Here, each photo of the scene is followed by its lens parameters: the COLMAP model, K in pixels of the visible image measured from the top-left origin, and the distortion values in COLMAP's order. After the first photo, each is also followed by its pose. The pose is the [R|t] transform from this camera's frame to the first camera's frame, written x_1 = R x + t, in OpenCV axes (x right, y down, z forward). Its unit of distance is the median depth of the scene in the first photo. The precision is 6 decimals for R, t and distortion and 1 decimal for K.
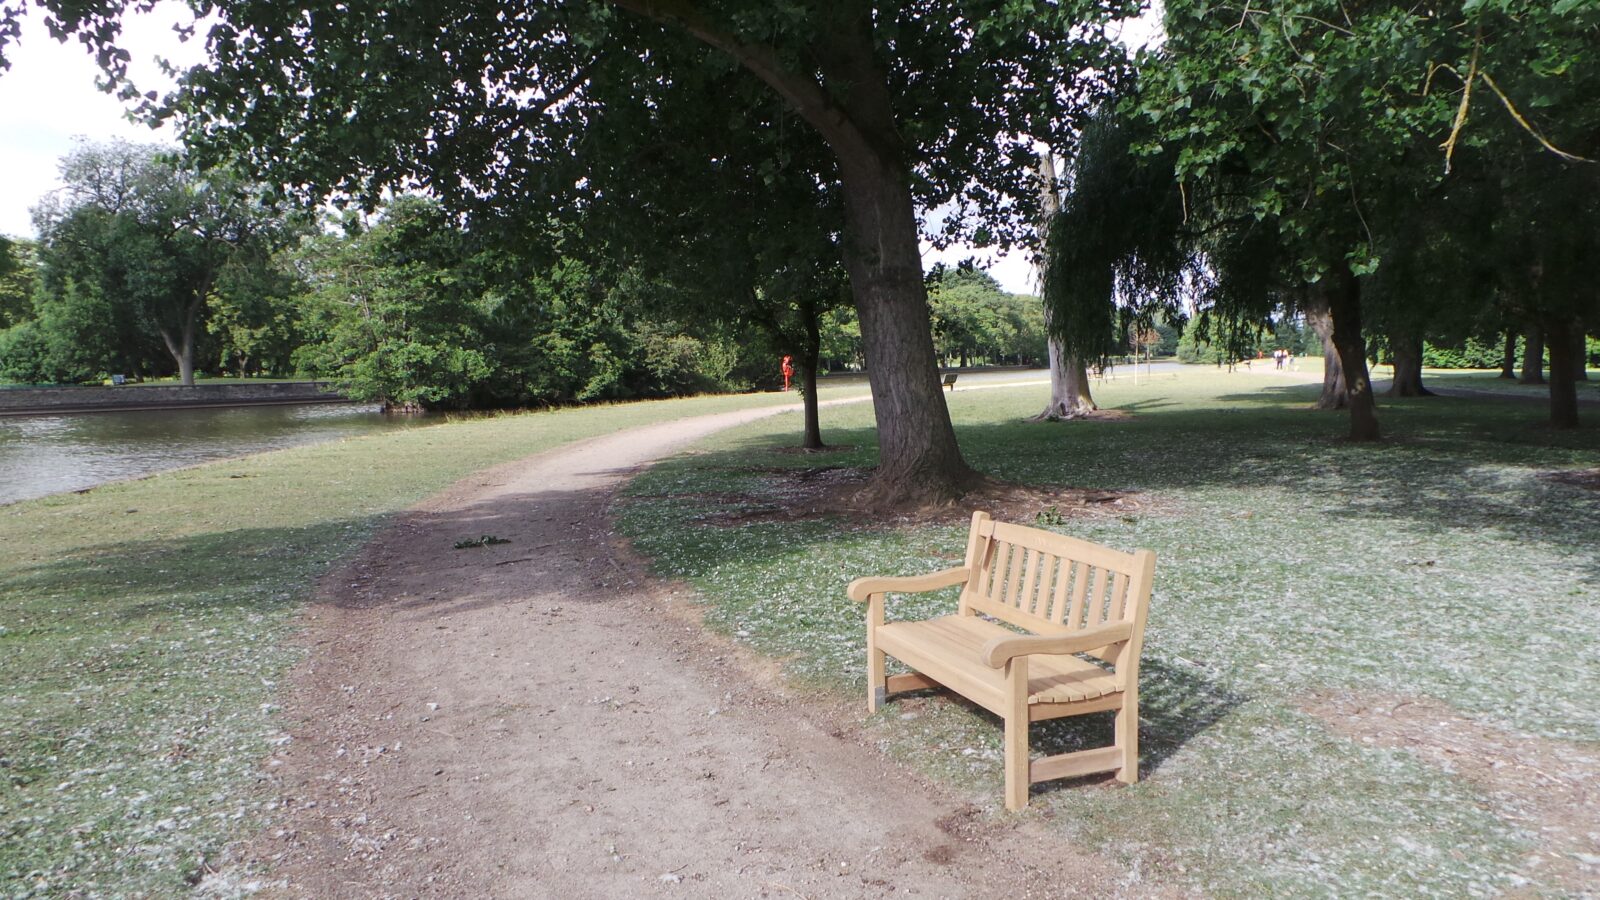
lens RADIAL K [[1121.4, 0, 790.4], [0, 1121.4, 447.9], [0, 0, 1]] dist [-0.005109, 0.012158]
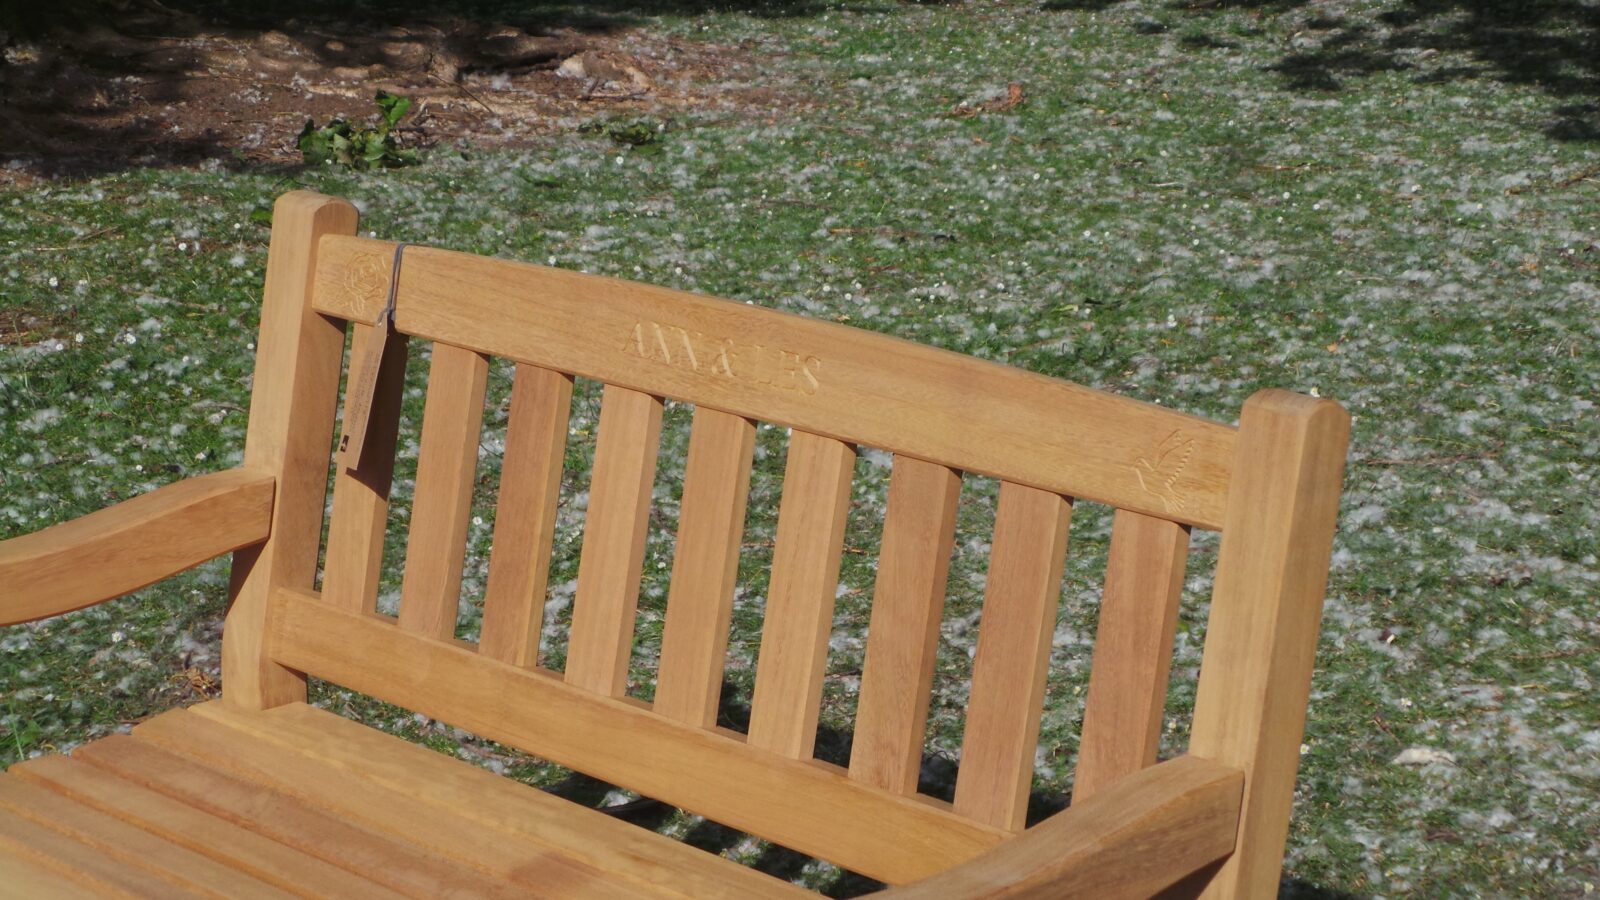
lens RADIAL K [[3590.5, 0, 802.4], [0, 3590.5, 450.3], [0, 0, 1]] dist [0.111736, 0.000000]
pose [[0.919081, -0.077357, 0.386402, -0.004665], [0.015109, 0.986739, 0.161607, -0.001990], [-0.393779, -0.142692, 0.908062, 0.318464]]
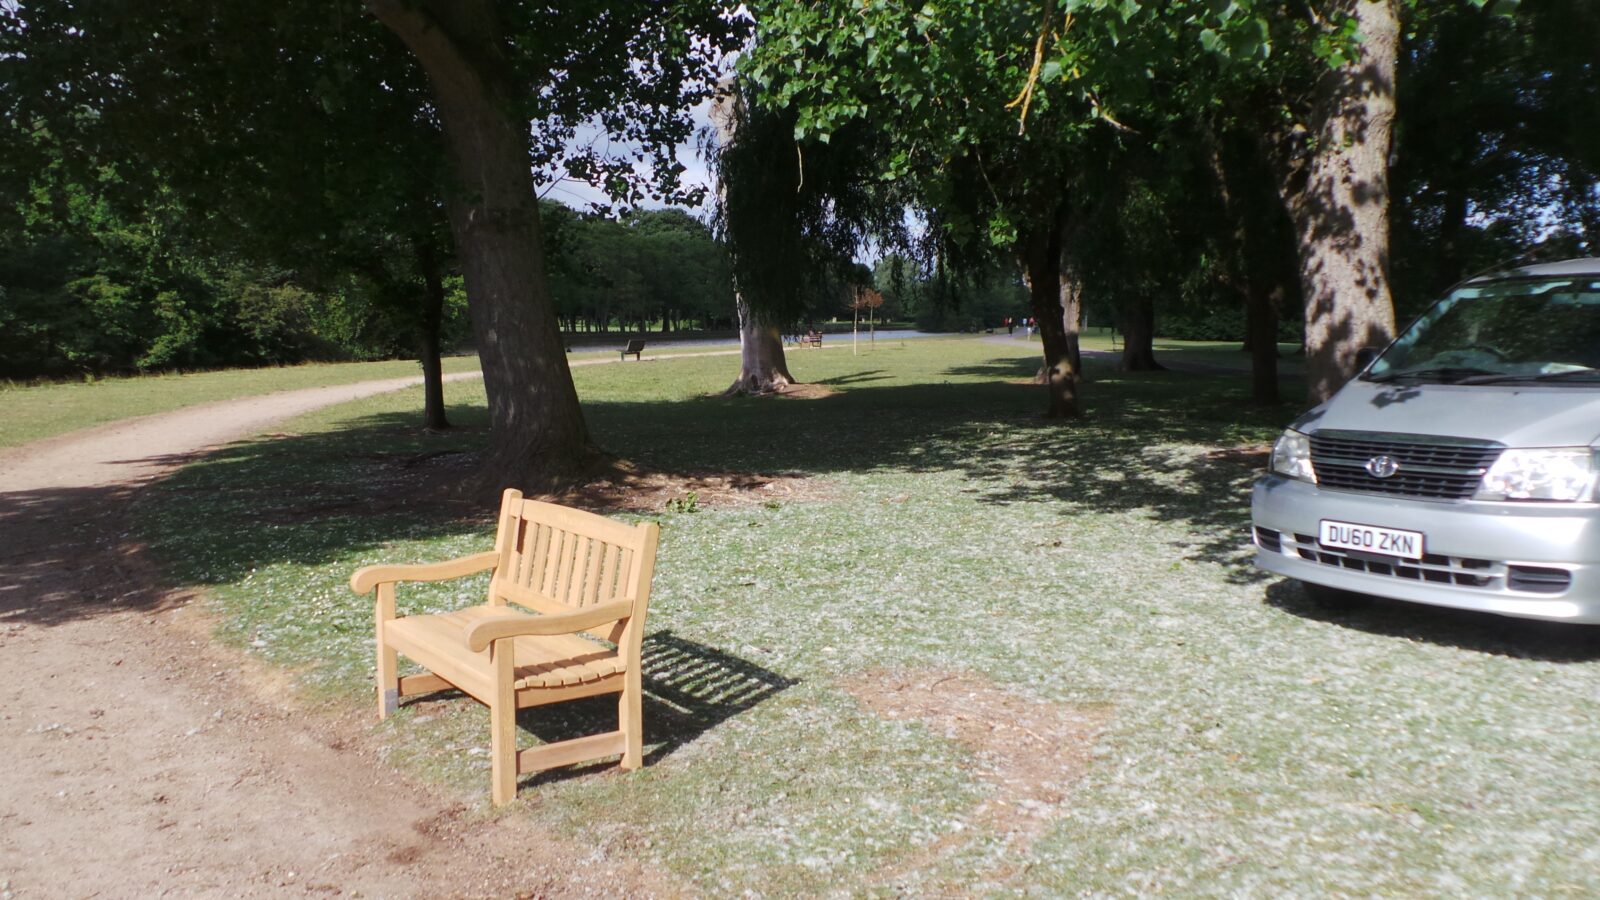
lens RADIAL K [[1395.0, 0, 806.4], [0, 1395.0, 453.8], [0, 0, 1]] dist [0.052909, 0.002033]
pose [[0.970417, -0.007457, 0.241321, 0.112389], [0.003752, 0.999868, 0.015806, 0.010135], [-0.241407, -0.014433, 0.970317, -0.125221]]
